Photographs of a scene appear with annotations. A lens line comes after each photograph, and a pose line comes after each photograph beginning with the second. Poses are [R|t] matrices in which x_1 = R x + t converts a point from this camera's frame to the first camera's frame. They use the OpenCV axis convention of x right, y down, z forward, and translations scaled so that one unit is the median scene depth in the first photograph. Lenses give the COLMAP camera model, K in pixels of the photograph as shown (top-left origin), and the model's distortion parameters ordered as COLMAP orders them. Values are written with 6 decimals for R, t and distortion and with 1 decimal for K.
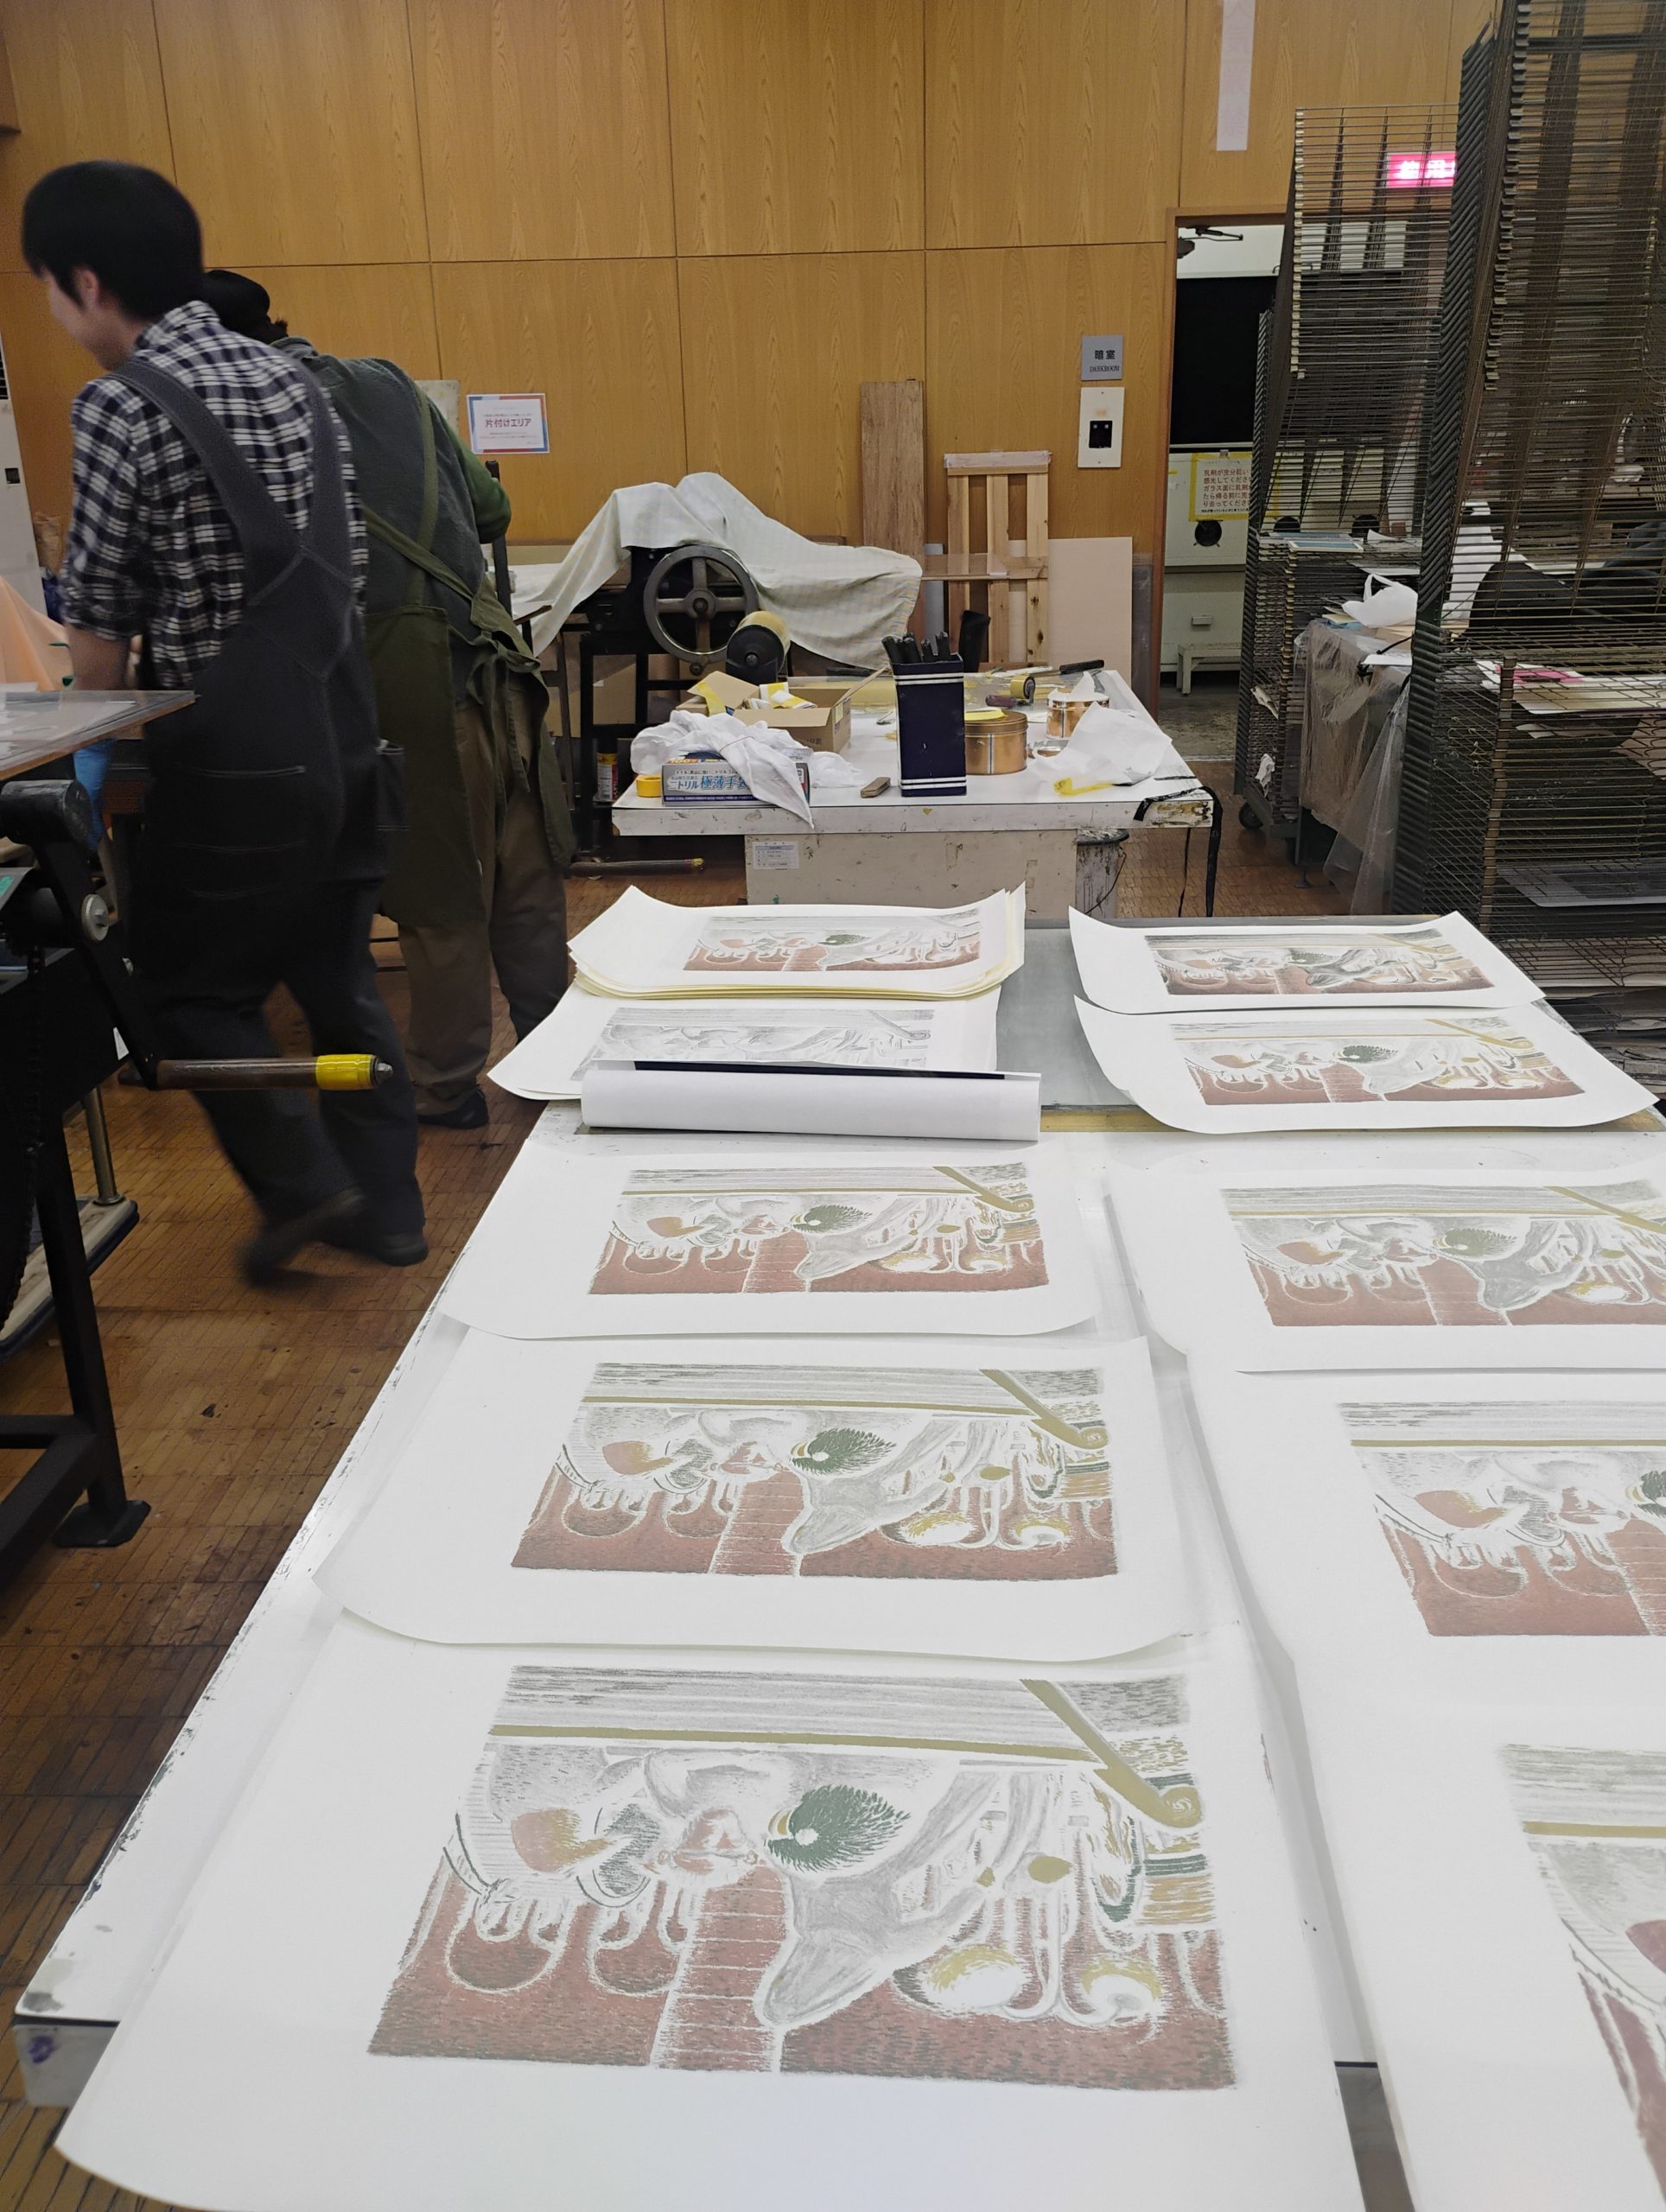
lens RADIAL K [[1834.7, 0, 846.0], [0, 1834.7, 1090.0], [0, 0, 1]] dist [0.038662, 0.010108]
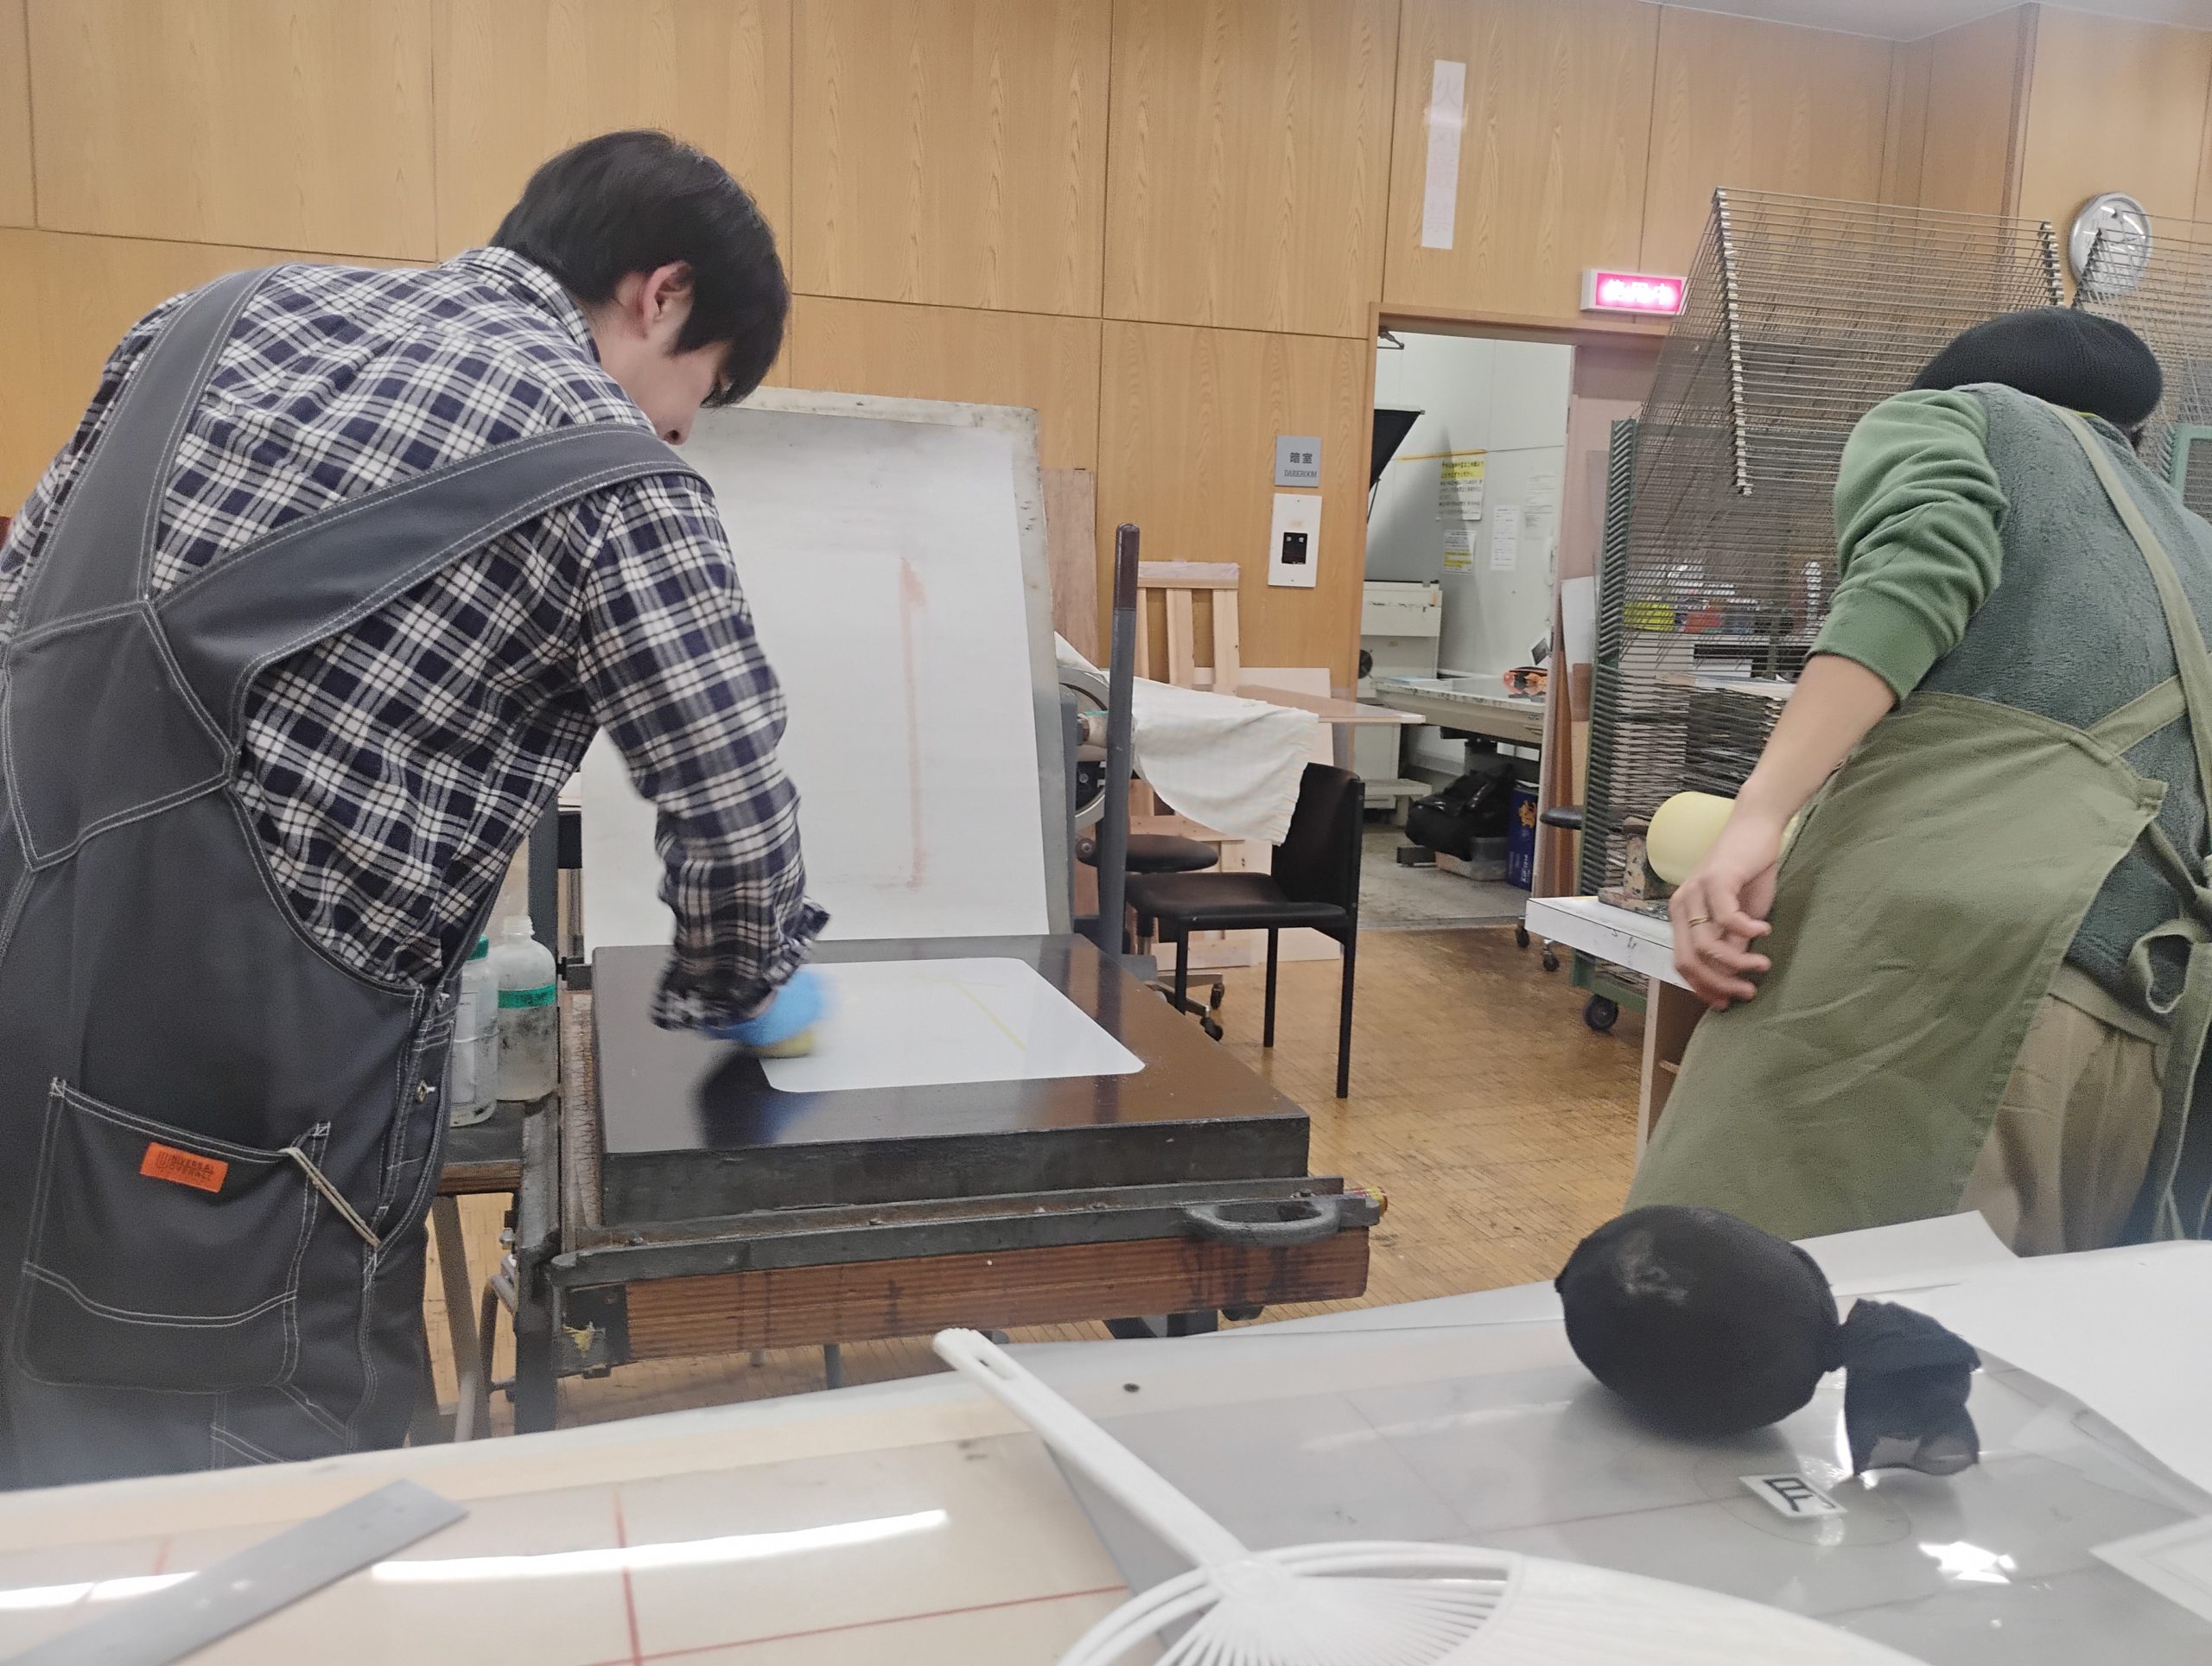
lens RADIAL K [[1834.7, 0, 1097.8], [0, 1834.7, 848.7], [0, 0, 1]] dist [0.038662, 0.010108]
pose [[0.934492, -0.001209, 0.355981, -0.244222], [0.066778, 0.982838, -0.171962, -0.090346], [-0.349664, 0.184468, 0.918535, 0.309388]]
